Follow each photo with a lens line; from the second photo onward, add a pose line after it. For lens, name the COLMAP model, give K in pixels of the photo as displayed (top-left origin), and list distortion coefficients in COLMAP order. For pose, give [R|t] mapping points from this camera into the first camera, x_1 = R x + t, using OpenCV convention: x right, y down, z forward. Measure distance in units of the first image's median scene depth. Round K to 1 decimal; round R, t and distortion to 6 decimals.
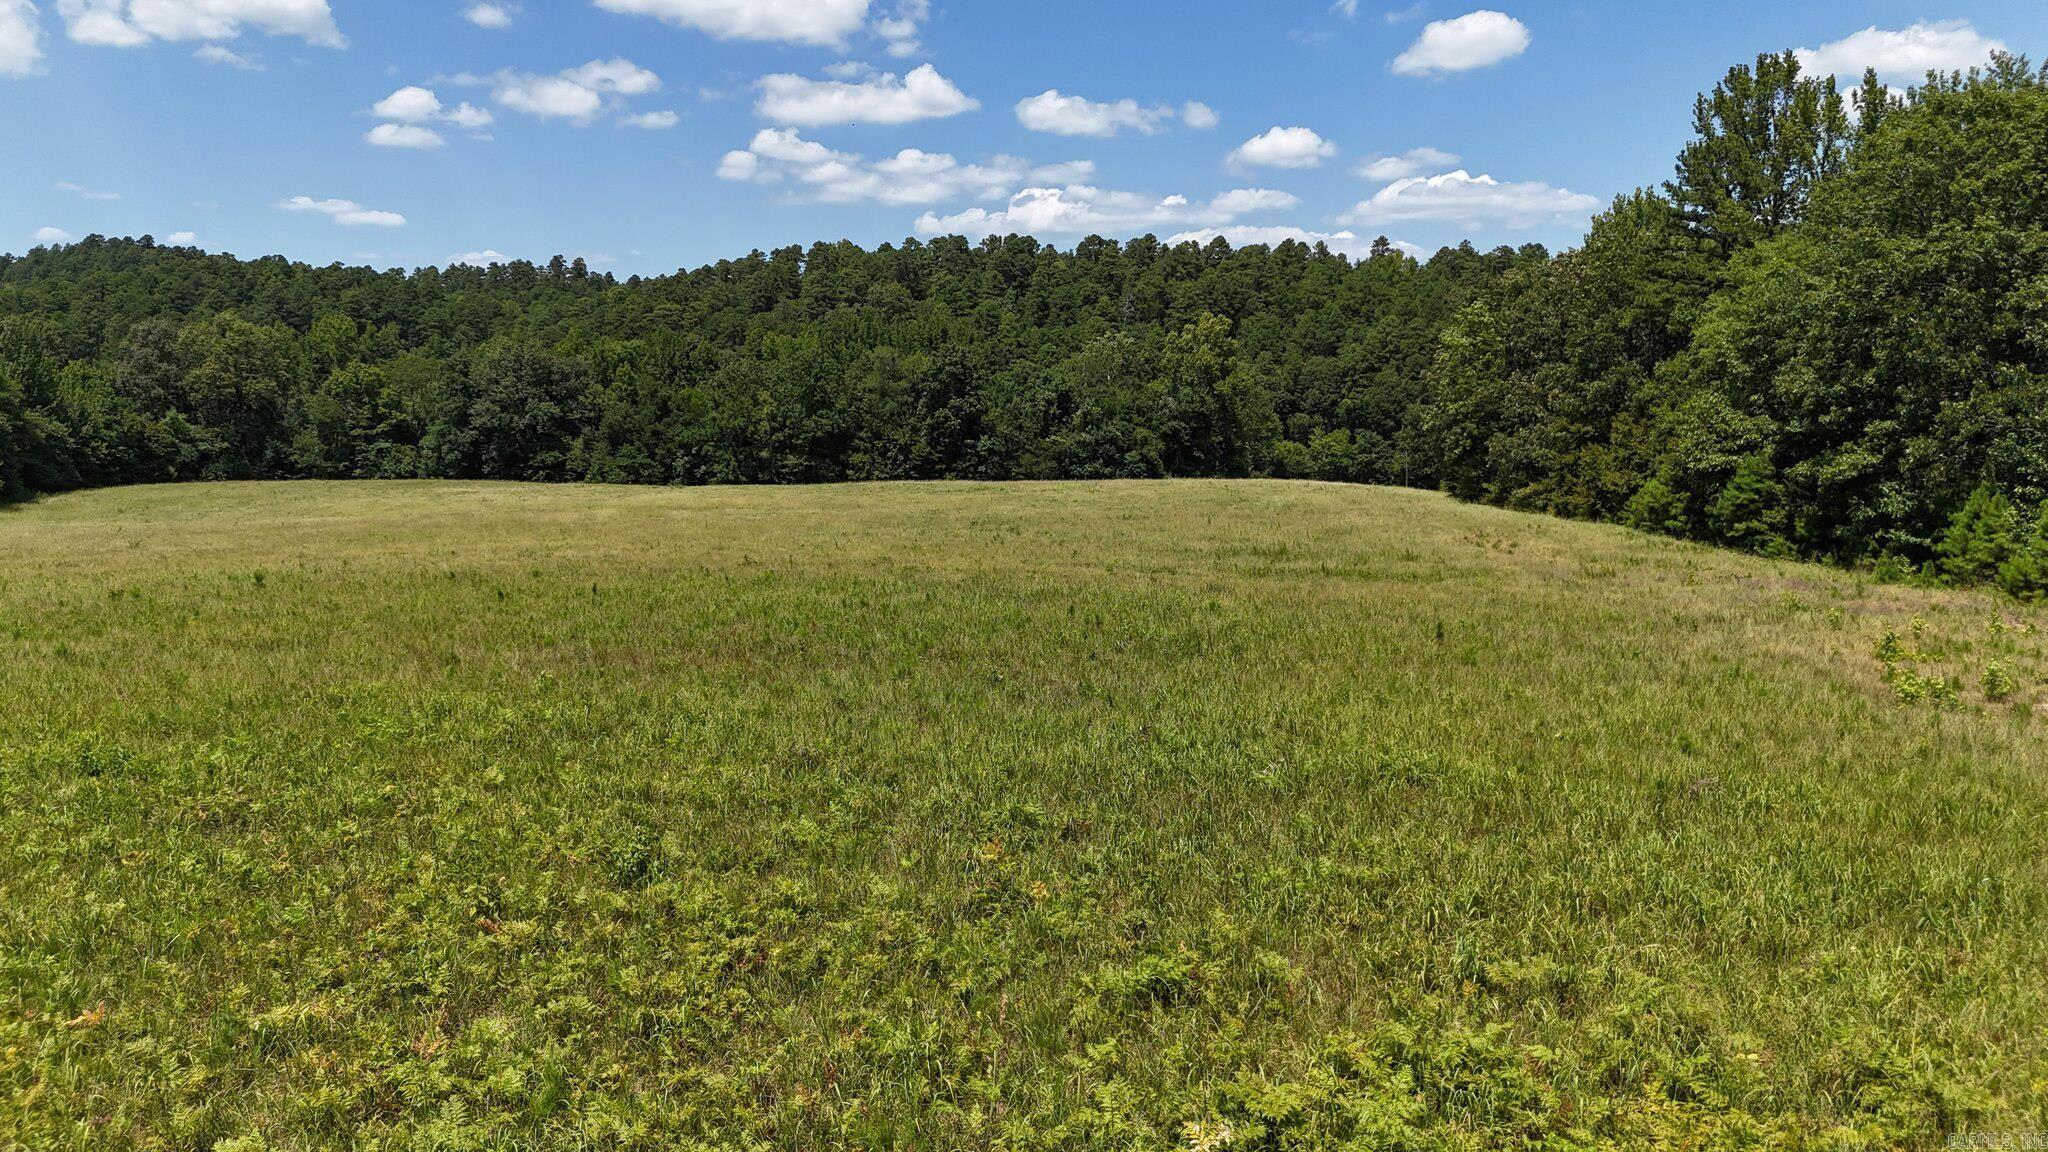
lens RADIAL K [[1493.2, 0, 1016.9], [0, 1493.2, 575.0], [0, 0, 1]] dist [0.067839, -0.077073]
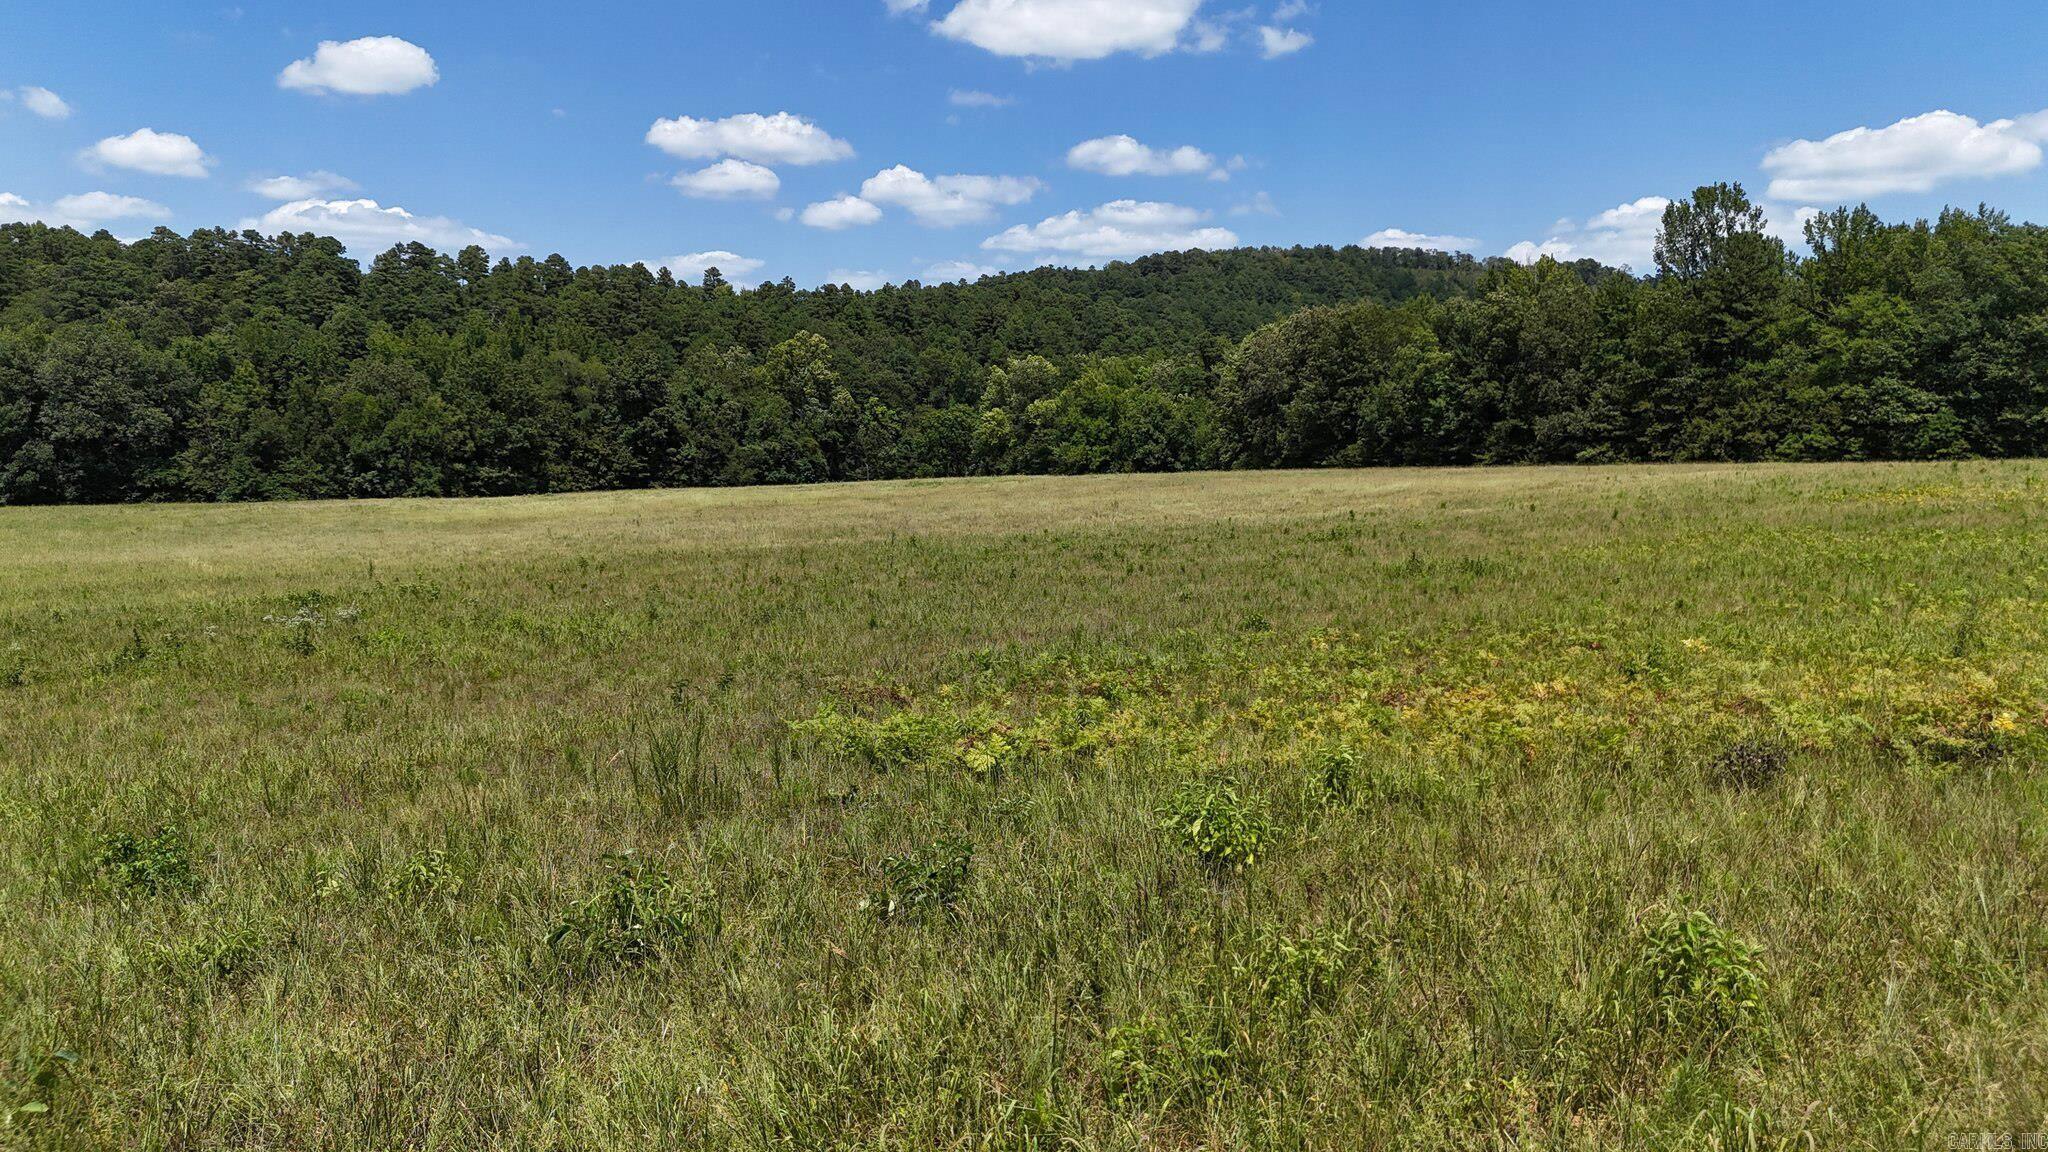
lens RADIAL K [[1493.2, 0, 1026.0], [0, 1493.2, 576.7], [0, 0, 1]] dist [0.067839, -0.077073]
pose [[0.760134, -0.063886, 0.646618, -0.489580], [0.079228, 0.996842, 0.005351, 0.009055], [-0.644918, 0.047163, 0.762795, 0.075010]]
